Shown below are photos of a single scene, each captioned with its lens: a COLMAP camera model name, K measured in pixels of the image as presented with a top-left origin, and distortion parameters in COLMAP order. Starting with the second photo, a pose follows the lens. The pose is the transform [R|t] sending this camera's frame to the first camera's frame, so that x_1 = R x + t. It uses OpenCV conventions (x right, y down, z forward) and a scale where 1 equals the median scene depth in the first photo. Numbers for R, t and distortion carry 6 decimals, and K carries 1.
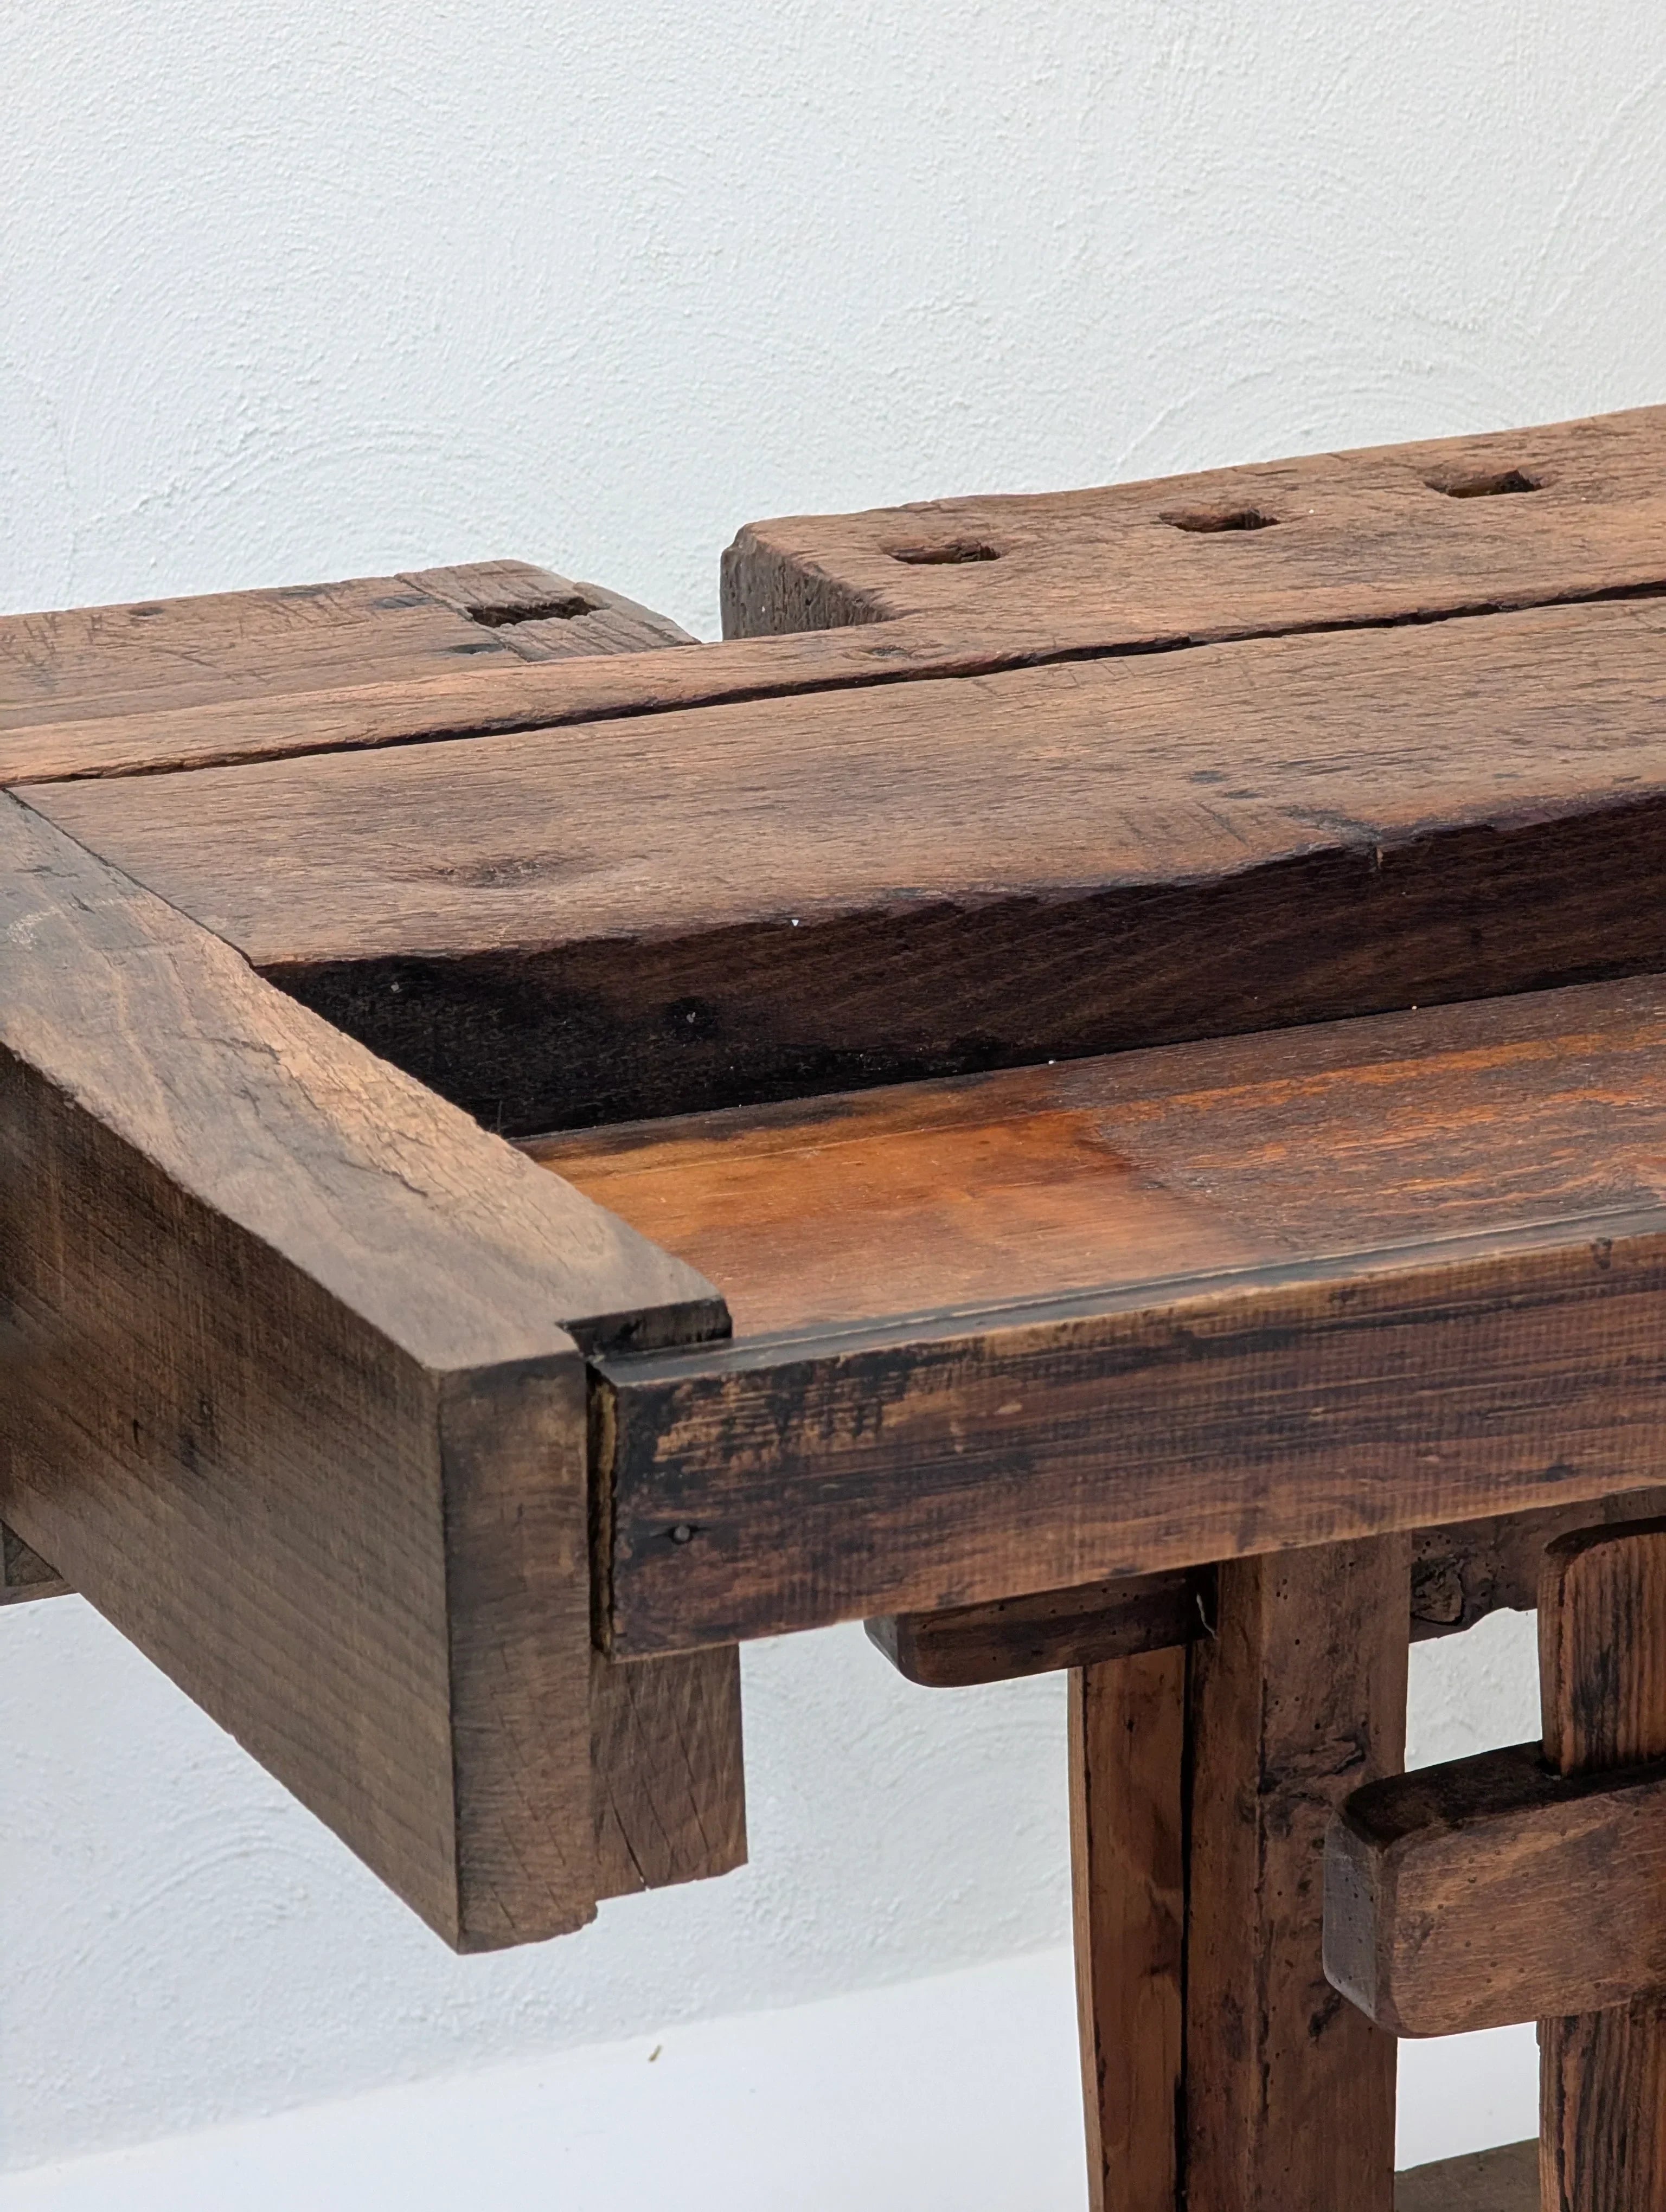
lens RADIAL K [[7296.4, 0, 830.0], [0, 7296.4, 1115.2], [0, 0, 1]] dist [0.461427, 0.000000]
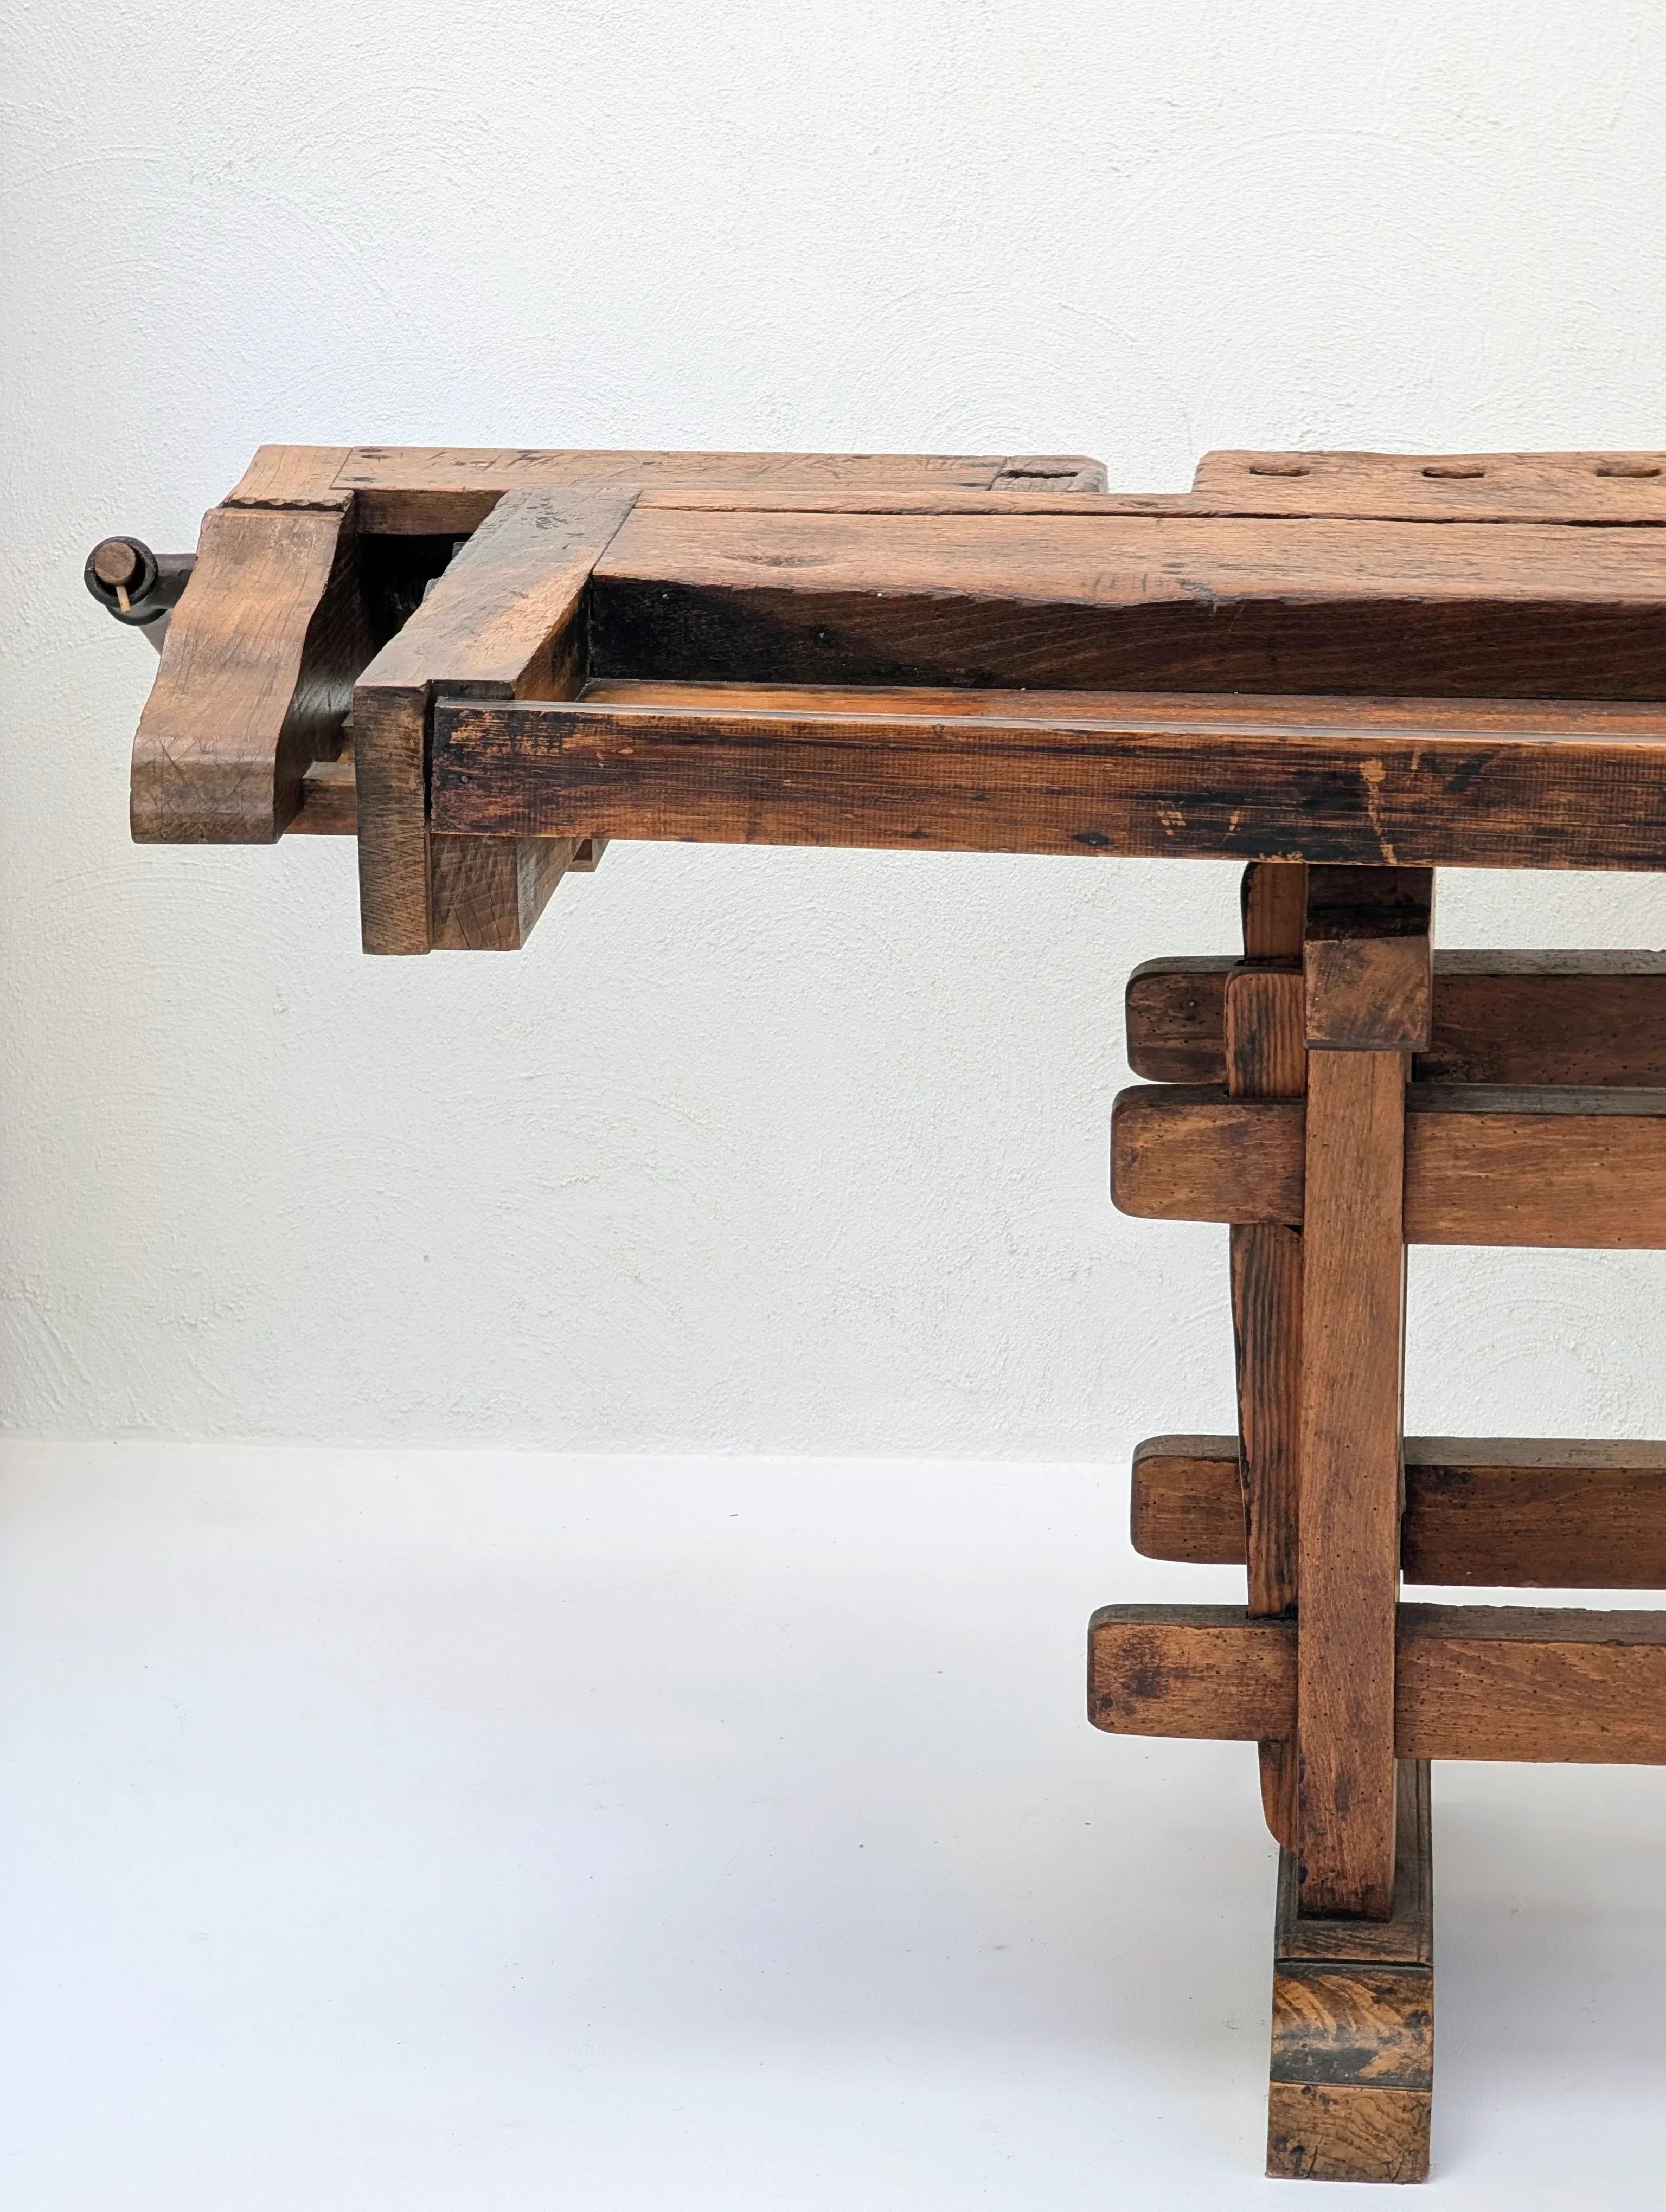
lens RADIAL K [[7683.8, 0, 819.4], [0, 7683.8, 1122.9], [0, 0, 1]] dist [0.610331, 0.000000]
pose [[0.844845, 0.136234, -0.517375, 1.099300], [-0.162604, 0.986675, -0.005714, 0.131780], [0.509702, 0.088954, 0.855740, -0.806981]]
